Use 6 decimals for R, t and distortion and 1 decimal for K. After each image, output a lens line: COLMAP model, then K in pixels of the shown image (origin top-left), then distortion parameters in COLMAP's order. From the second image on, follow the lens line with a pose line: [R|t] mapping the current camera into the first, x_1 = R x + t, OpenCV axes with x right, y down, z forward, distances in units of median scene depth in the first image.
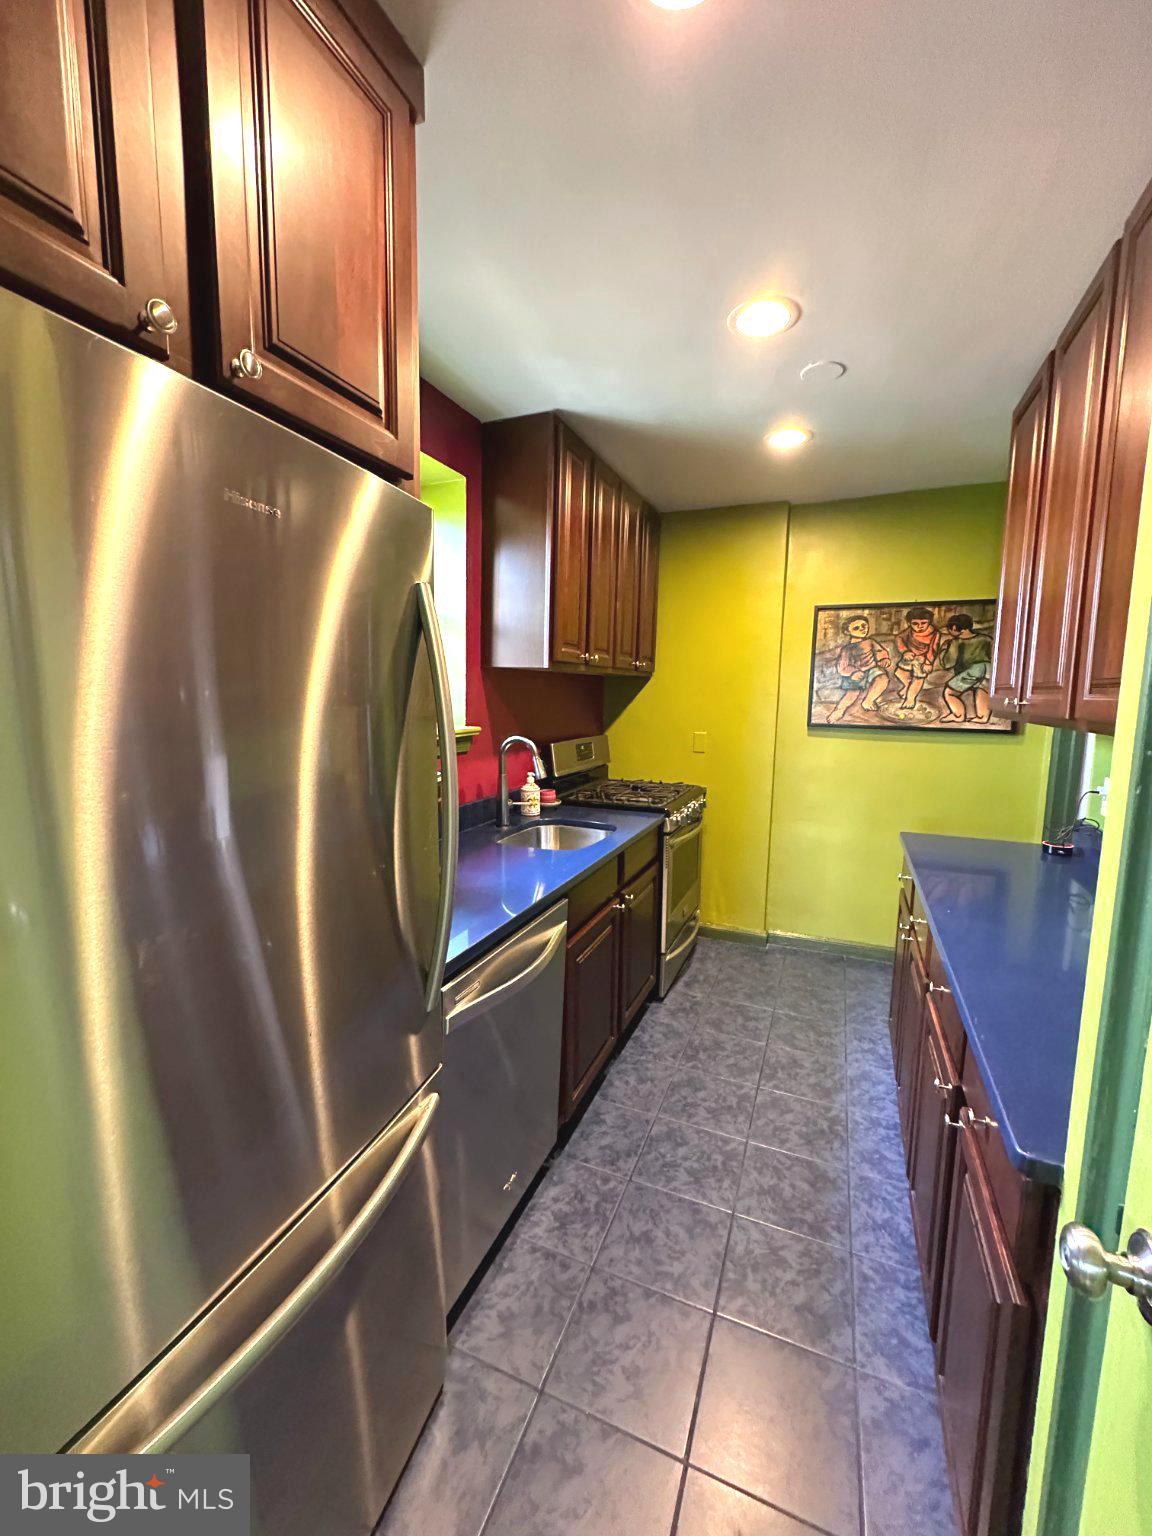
lens RADIAL K [[613.6, 0, 579.6], [0, 613.6, 764.8], [0, 0, 1]] dist [-0.000830, 0.000012]
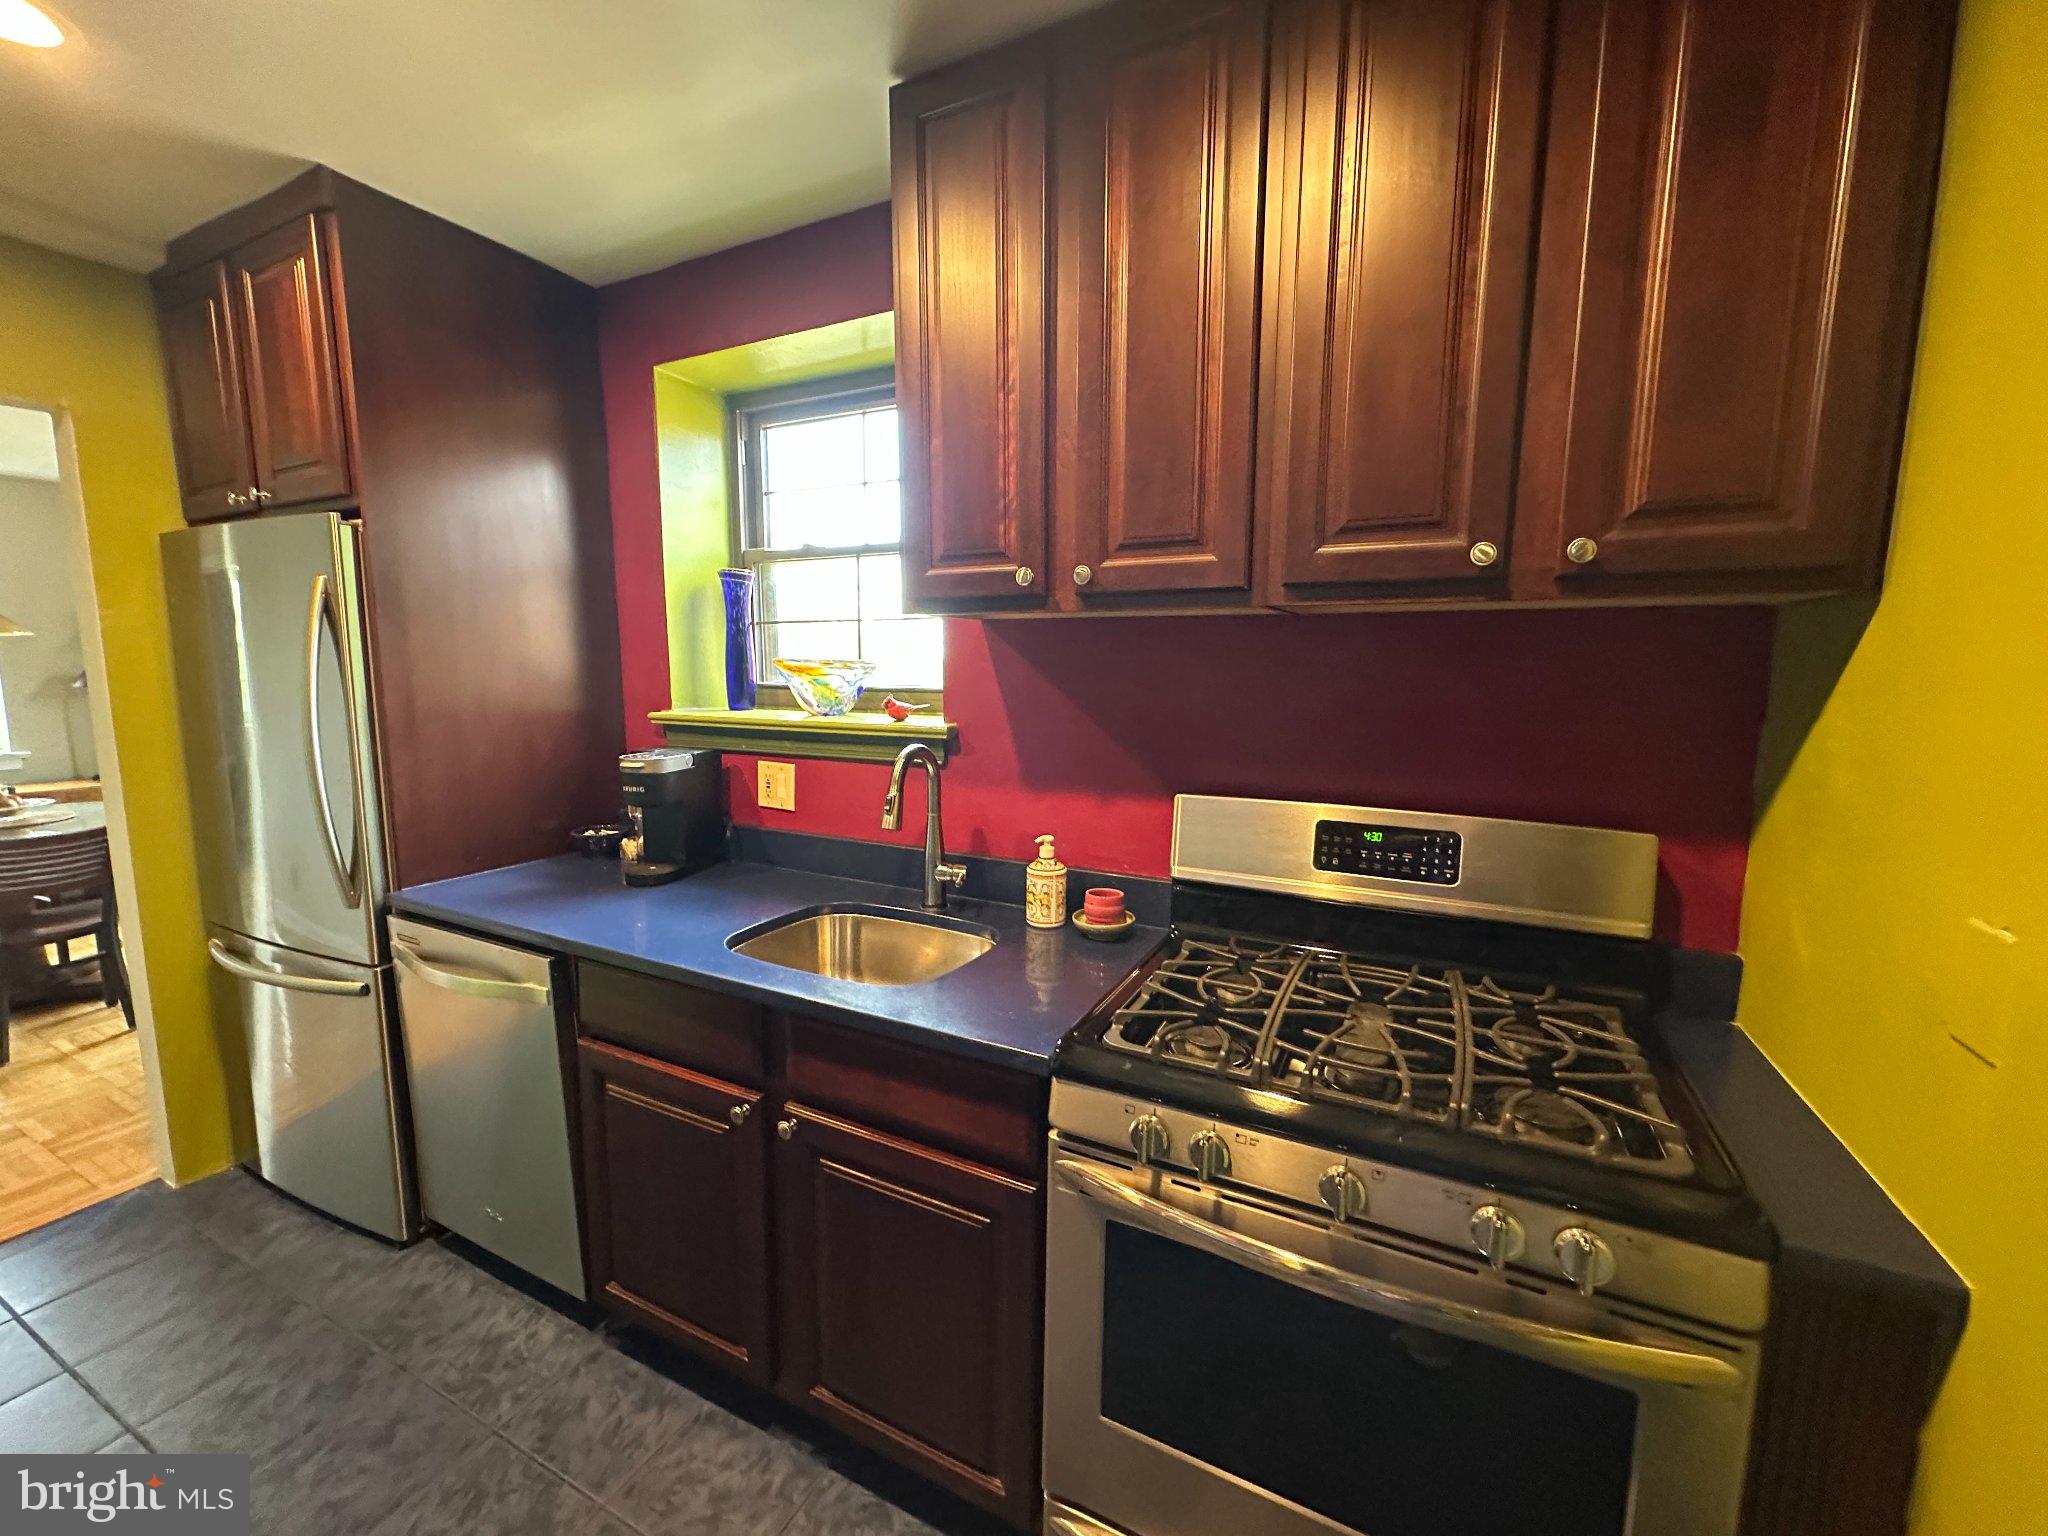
lens RADIAL K [[818.2, 0, 1030.5], [0, 818.2, 758.9], [0, 0, 1]] dist [-0.000830, 0.000012]
pose [[-0.062281, 0.108934, -0.992096, 0.647092], [-0.126481, 0.985150, 0.116111, -0.146617], [0.990012, 0.132713, -0.047578, 1.191351]]
